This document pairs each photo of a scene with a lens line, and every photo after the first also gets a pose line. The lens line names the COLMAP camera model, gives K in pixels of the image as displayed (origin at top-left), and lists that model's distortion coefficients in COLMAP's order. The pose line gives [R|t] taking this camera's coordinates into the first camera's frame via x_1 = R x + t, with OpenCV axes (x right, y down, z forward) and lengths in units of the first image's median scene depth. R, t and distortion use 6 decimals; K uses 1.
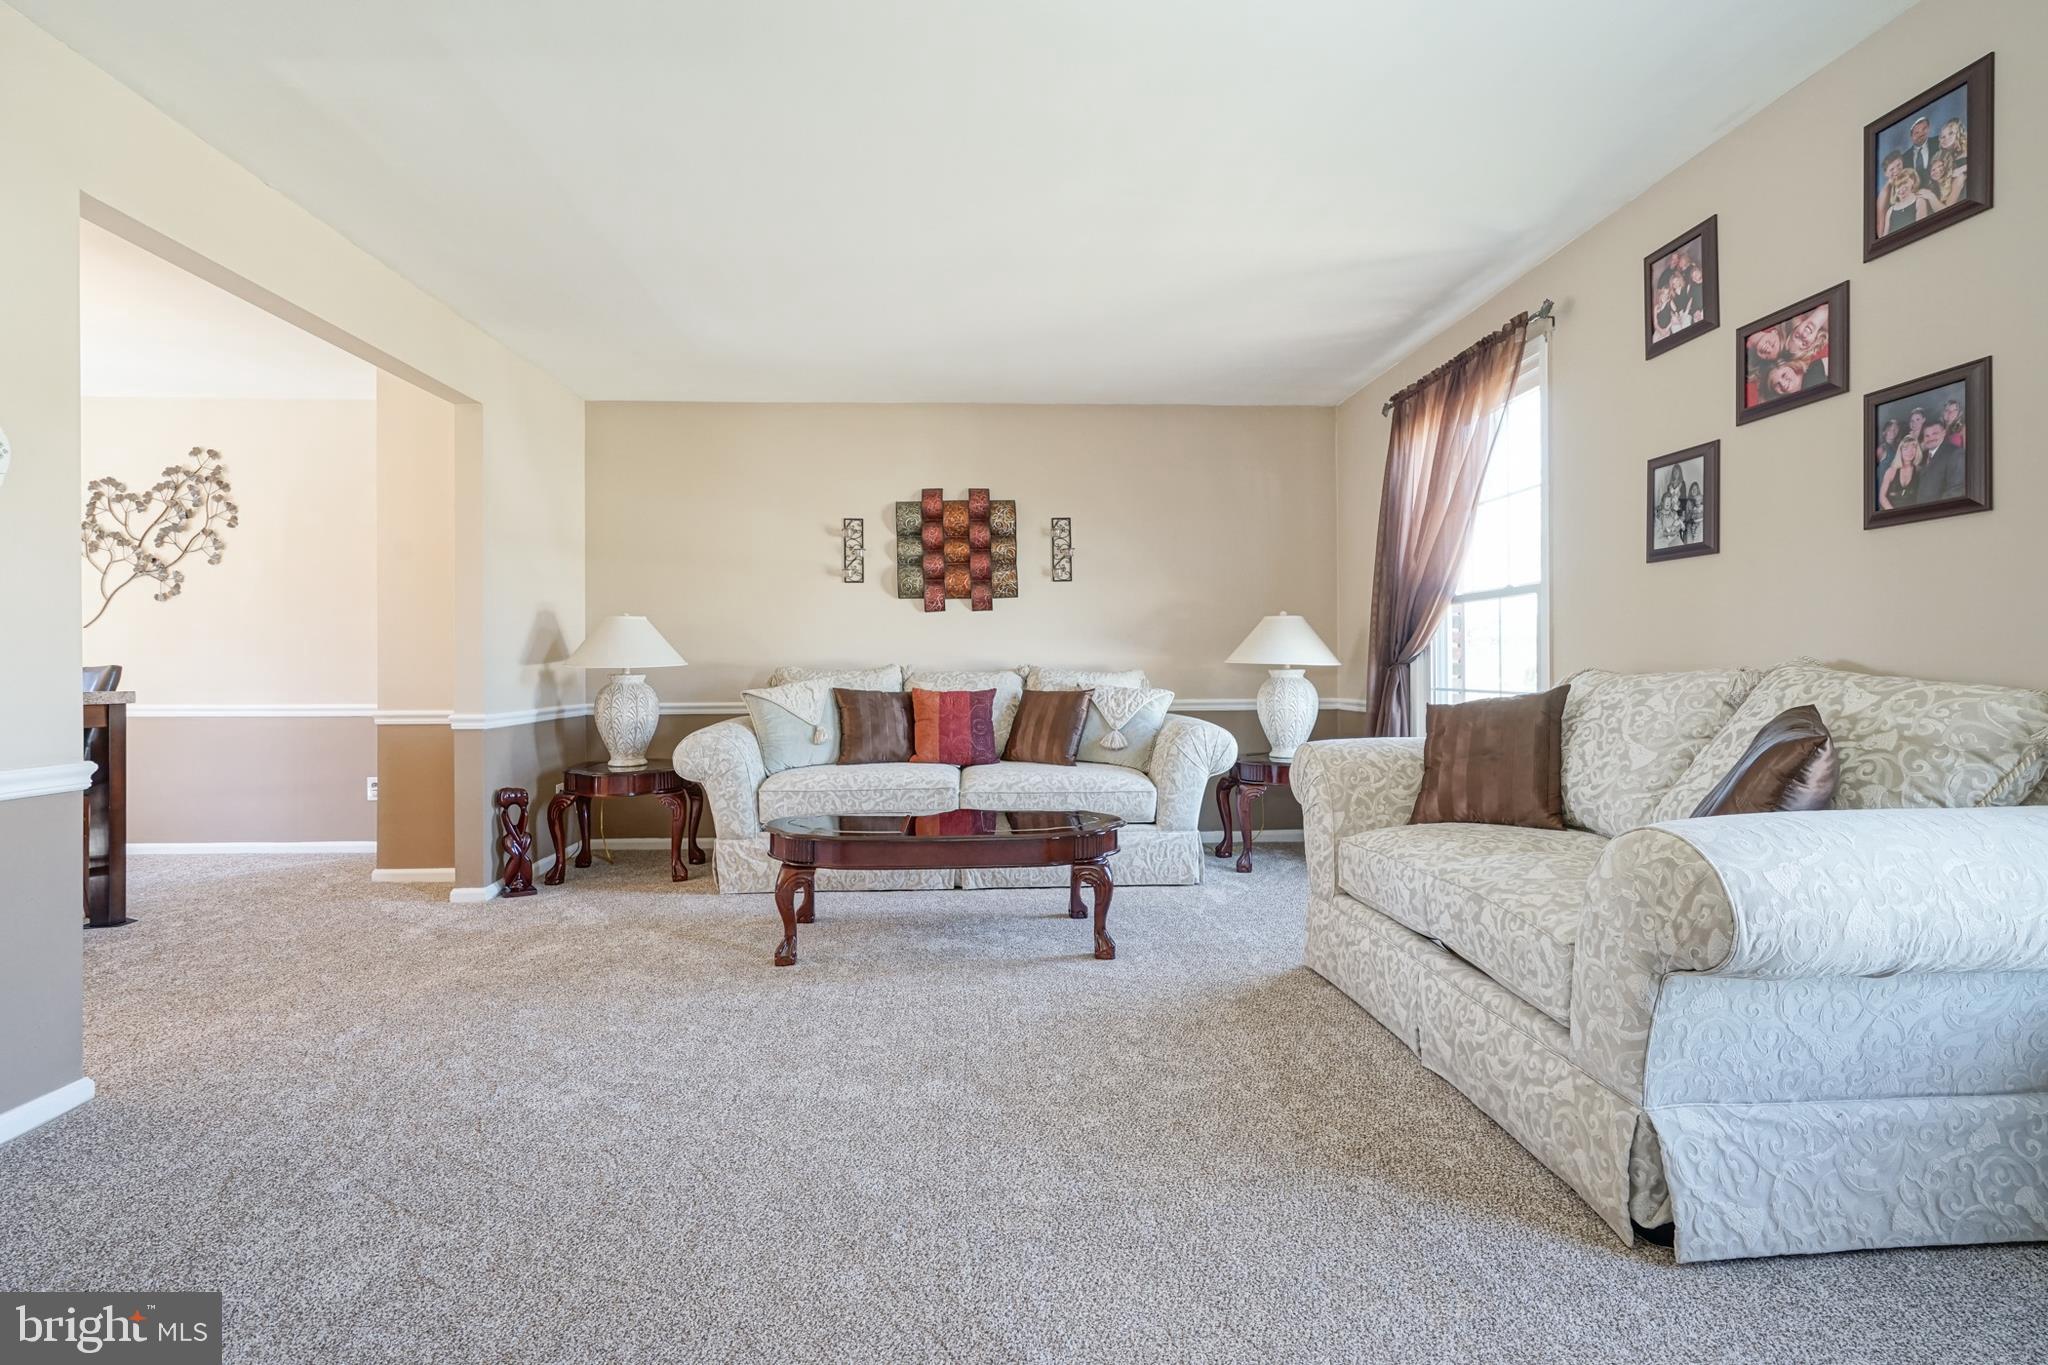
lens RADIAL K [[936.8, 0, 983.7], [0, 936.8, 674.0], [0, 0, 1]] dist [-0.008261, 0.003102]
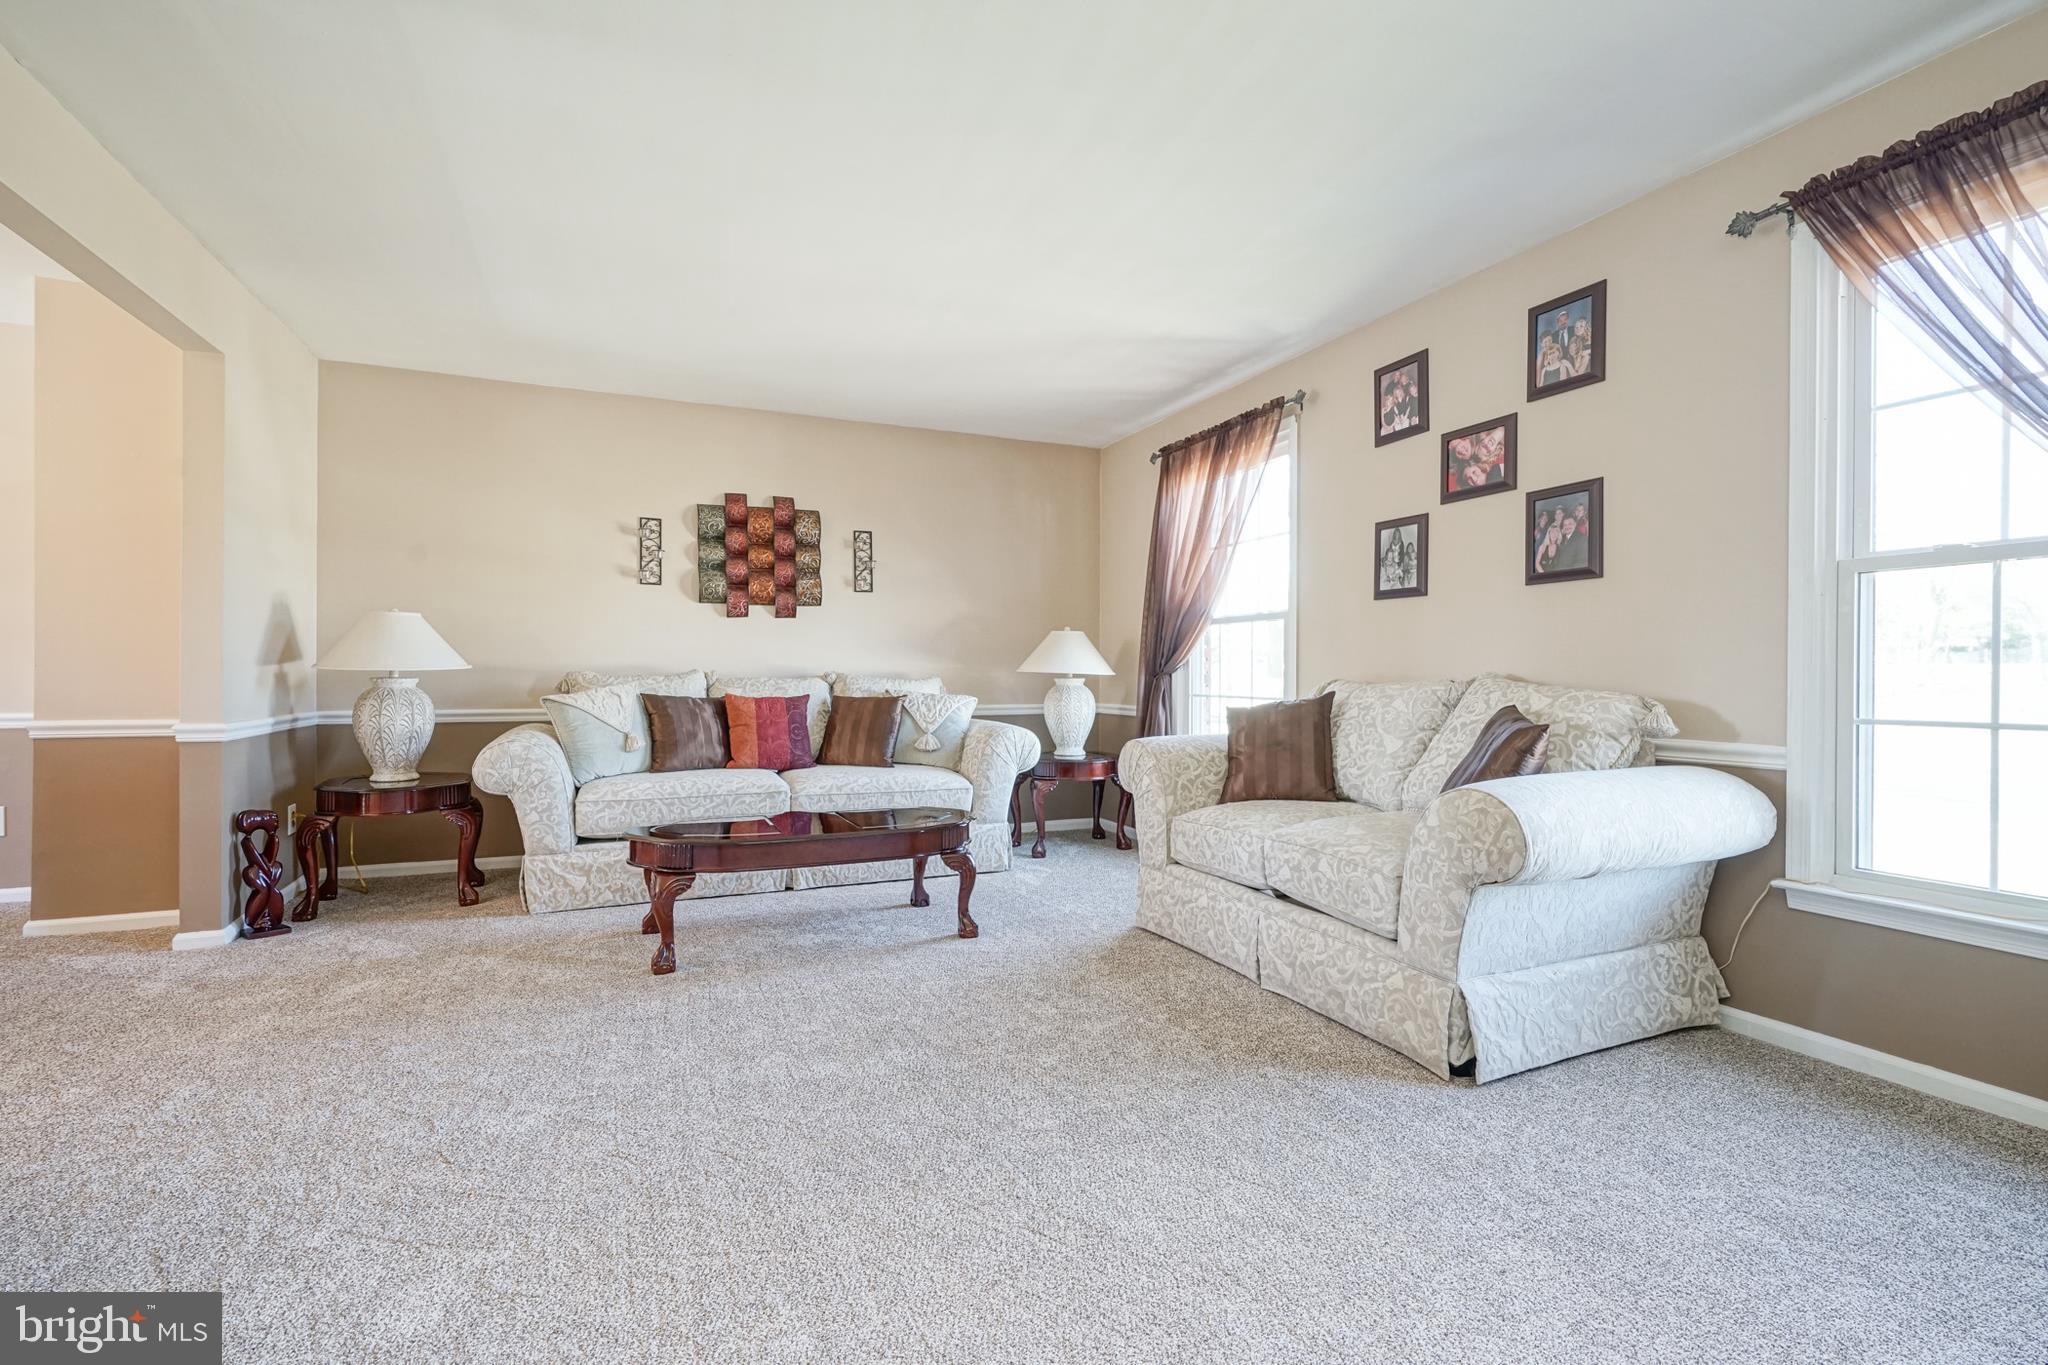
lens RADIAL K [[936.8, 0, 1003.3], [0, 936.8, 685.7], [0, 0, 1]] dist [-0.008261, 0.003102]
pose [[0.932755, 0.004977, 0.360477, -0.148556], [-0.006508, 0.999974, 0.003034, 0.001382], [-0.360453, -0.005176, 0.932763, -0.030279]]
